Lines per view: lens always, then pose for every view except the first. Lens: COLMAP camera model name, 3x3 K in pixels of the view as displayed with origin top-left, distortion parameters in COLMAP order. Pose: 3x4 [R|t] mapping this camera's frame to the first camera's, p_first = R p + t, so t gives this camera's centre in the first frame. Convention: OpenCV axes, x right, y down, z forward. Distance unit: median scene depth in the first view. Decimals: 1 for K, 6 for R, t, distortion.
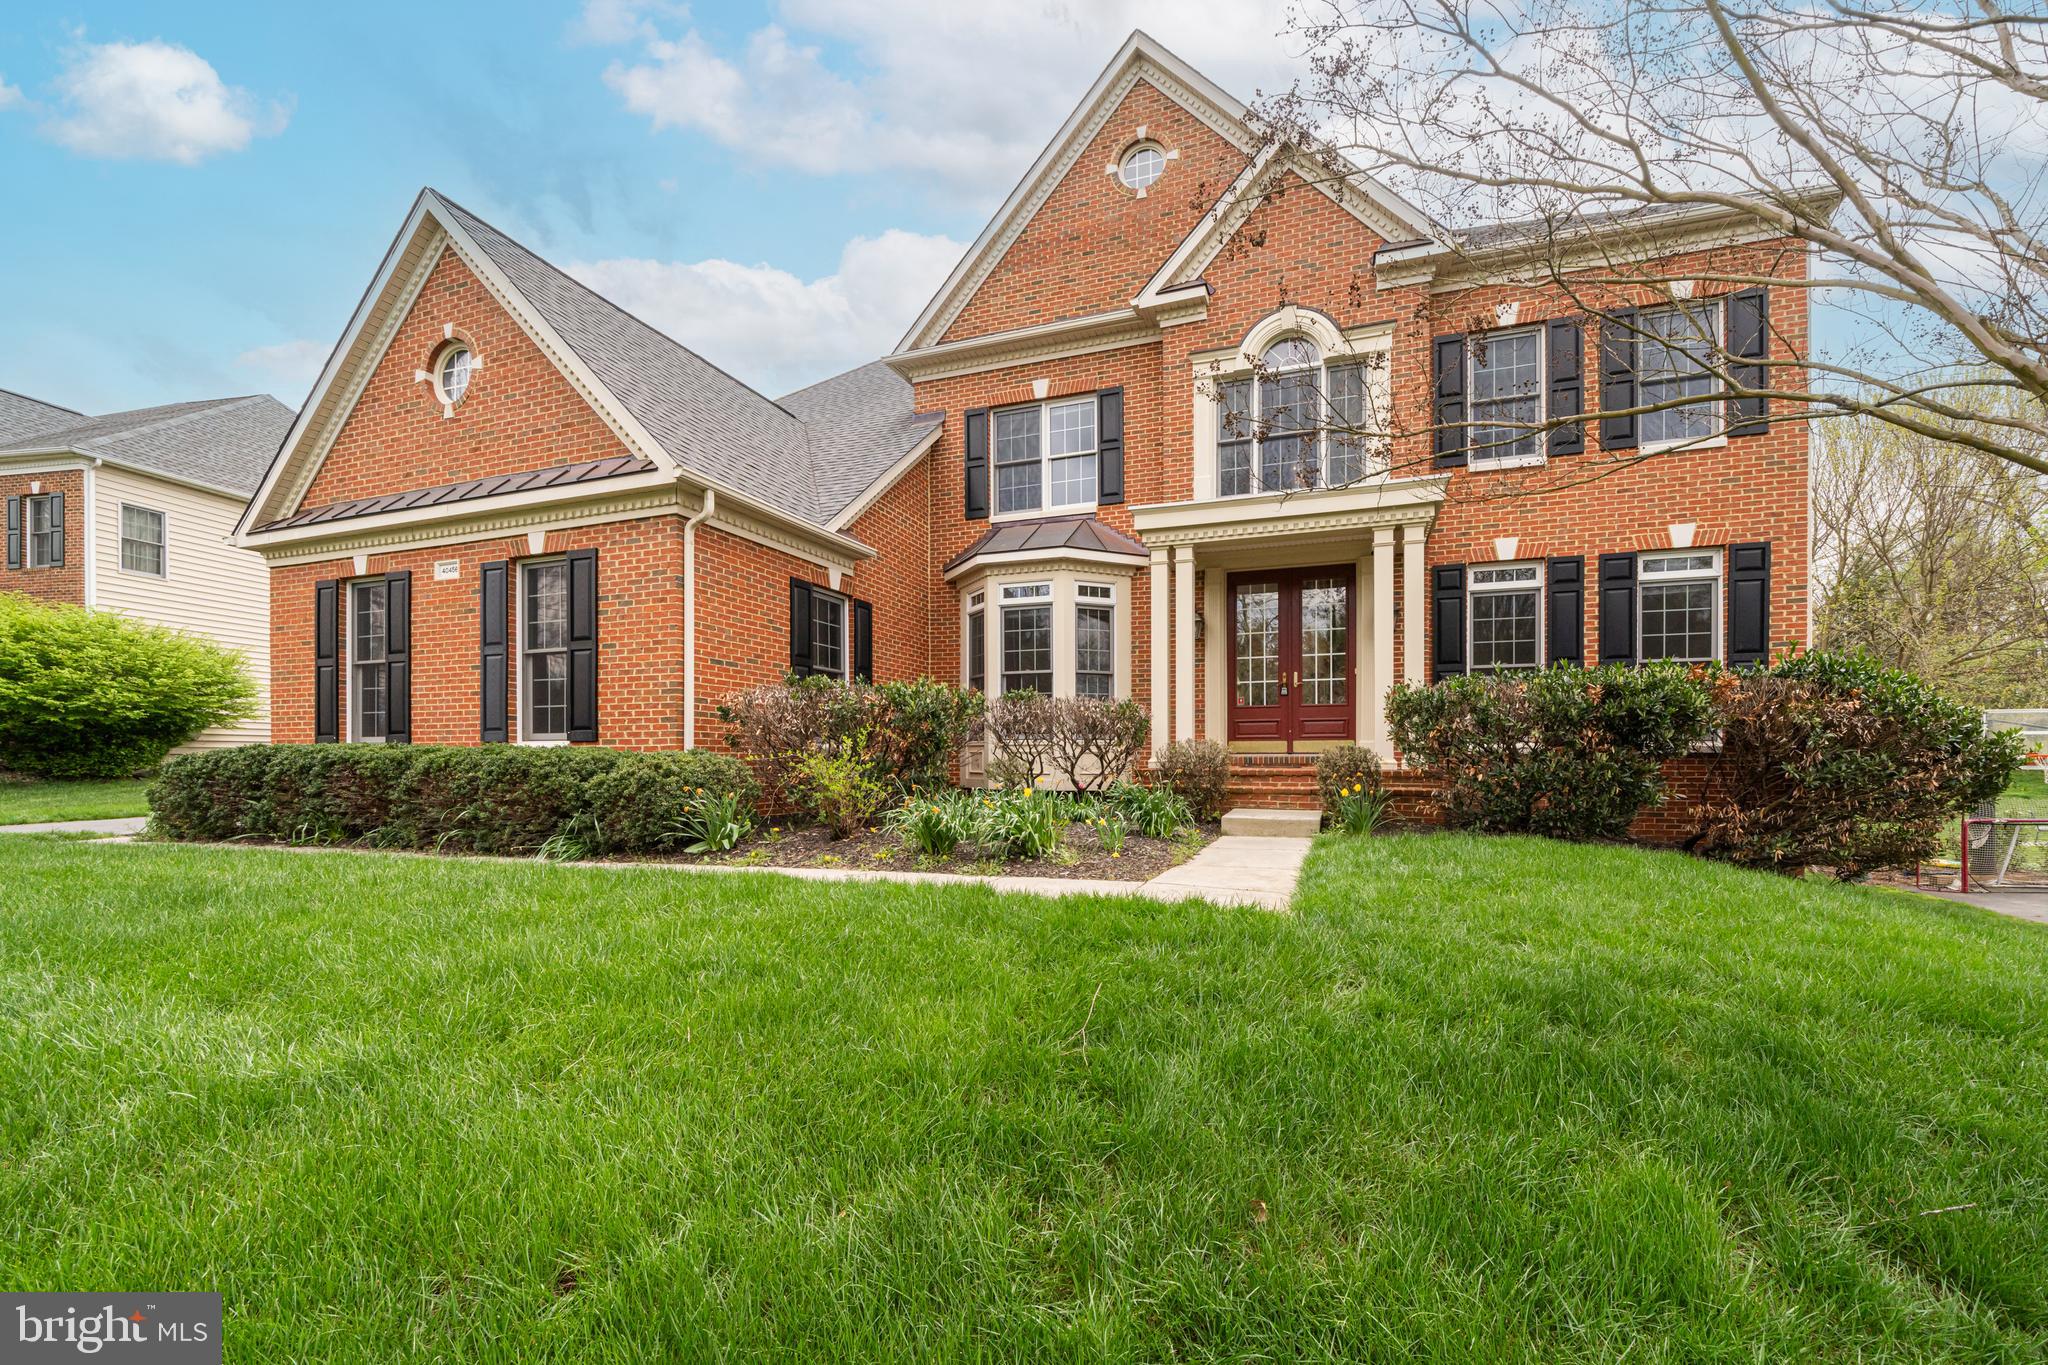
lens RADIAL K [[680.5, 0, 961.0], [0, 680.5, 760.4], [0, 0, 1]] dist [-0.001706, -0.000104]
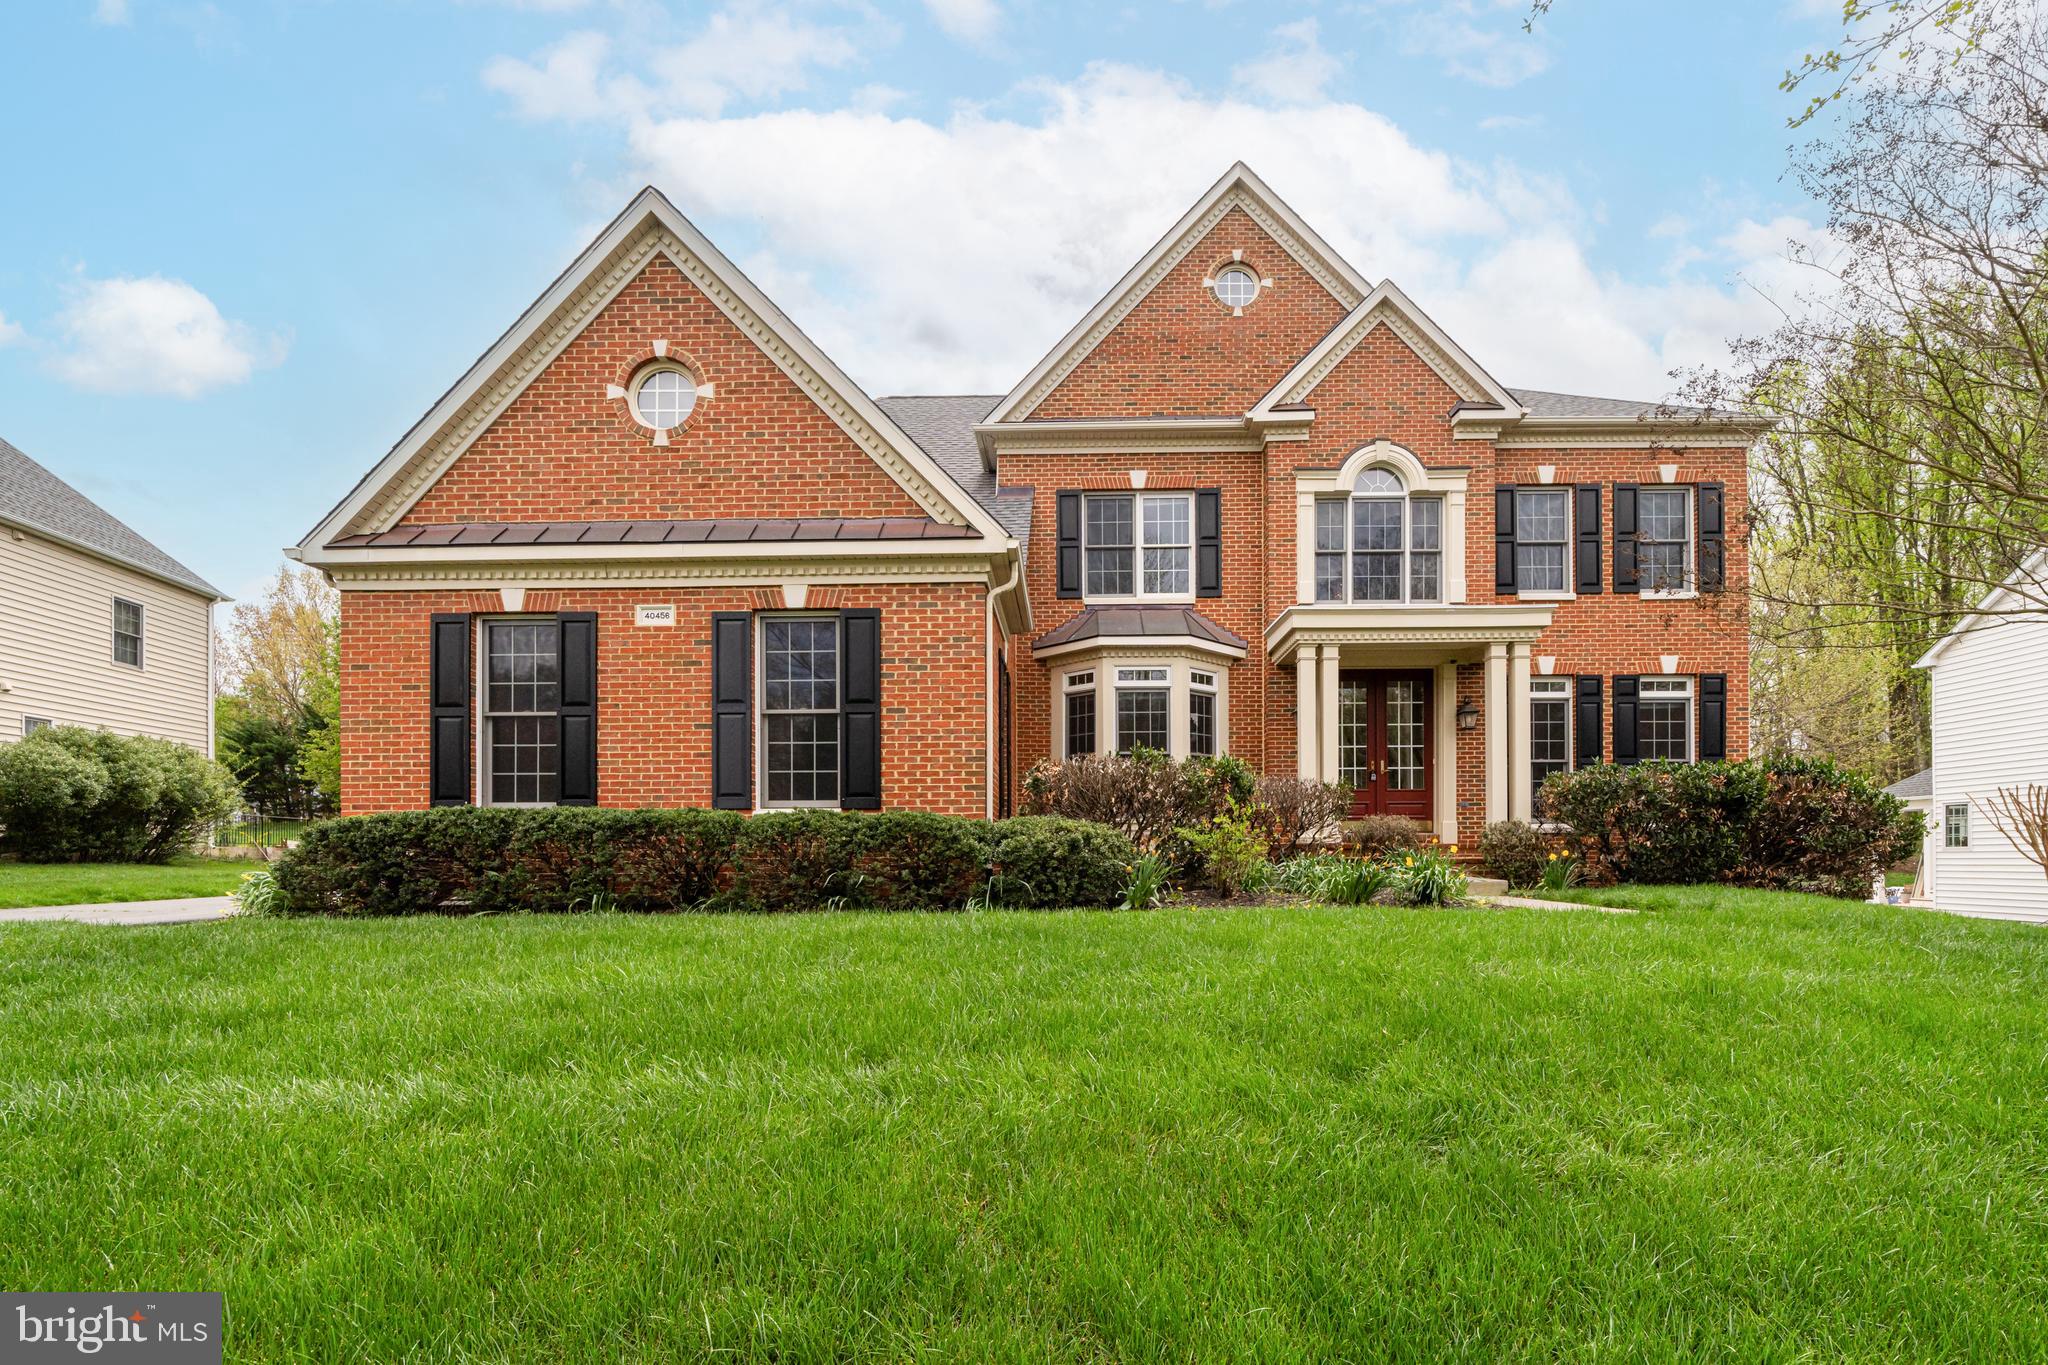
lens RADIAL K [[747.5, 0, 970.8], [0, 747.5, 845.9], [0, 0, 1]] dist [-0.000422, -0.000050]
pose [[0.968553, 0.003228, 0.248788, -0.520123], [-0.001492, 0.999973, -0.007165, 0.024395], [-0.248804, 0.006568, 0.968532, -0.042088]]
